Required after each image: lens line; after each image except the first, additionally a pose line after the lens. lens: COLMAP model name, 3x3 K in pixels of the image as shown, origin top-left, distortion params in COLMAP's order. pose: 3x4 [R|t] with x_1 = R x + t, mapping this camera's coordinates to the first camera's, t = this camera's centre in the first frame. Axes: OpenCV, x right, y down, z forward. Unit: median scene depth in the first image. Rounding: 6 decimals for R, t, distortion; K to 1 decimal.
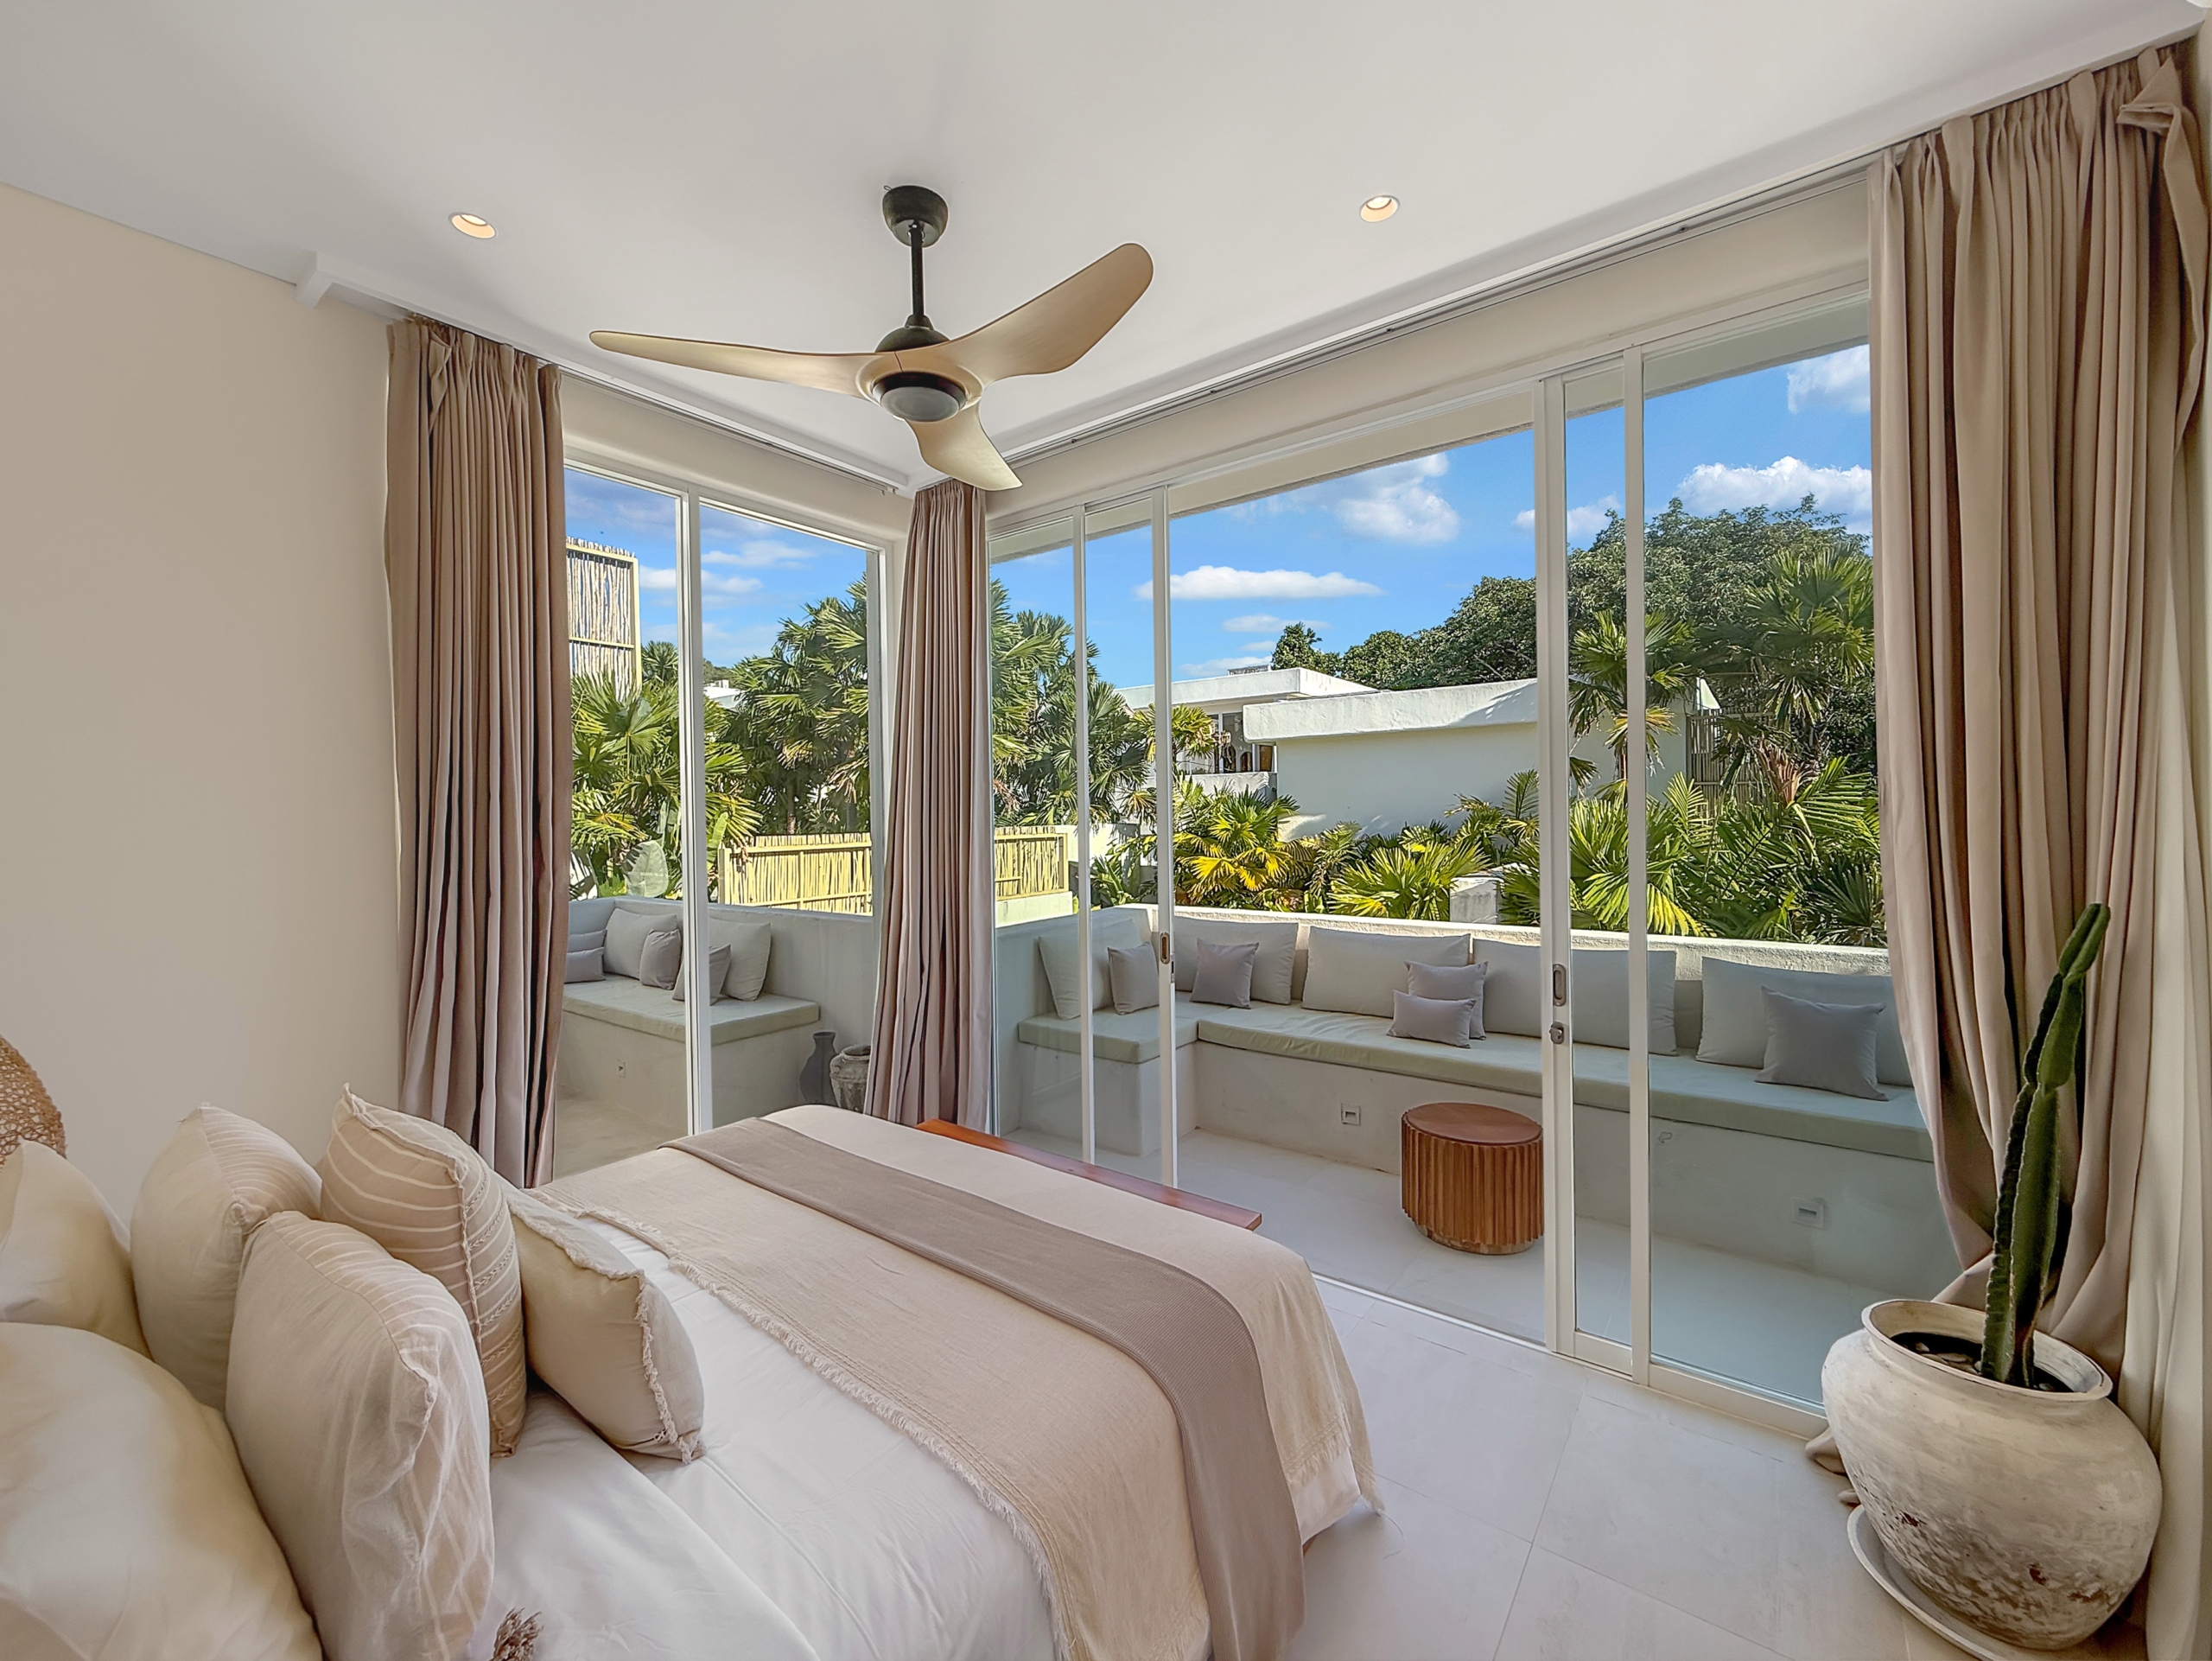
lens RADIAL K [[909.7, 0, 1085.8], [0, 909.7, 799.7], [0, 0, 1]] dist [0.002060, 0.000415]
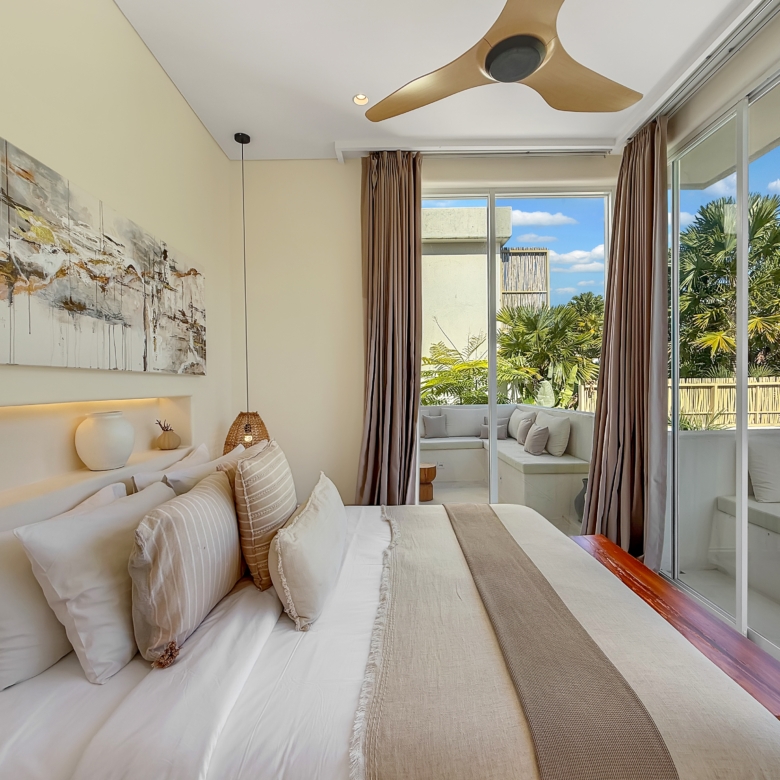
lens RADIAL K [[426.1, 0, 389.5], [0, 426.1, 384.1], [0, 0, 1]] dist [-0.001975, -0.000796]
pose [[0.619618, 0.013655, -0.784785, 0.118690], [0.008737, 0.999667, 0.024292, 0.041236], [0.784855, -0.021909, 0.619292, 0.157511]]
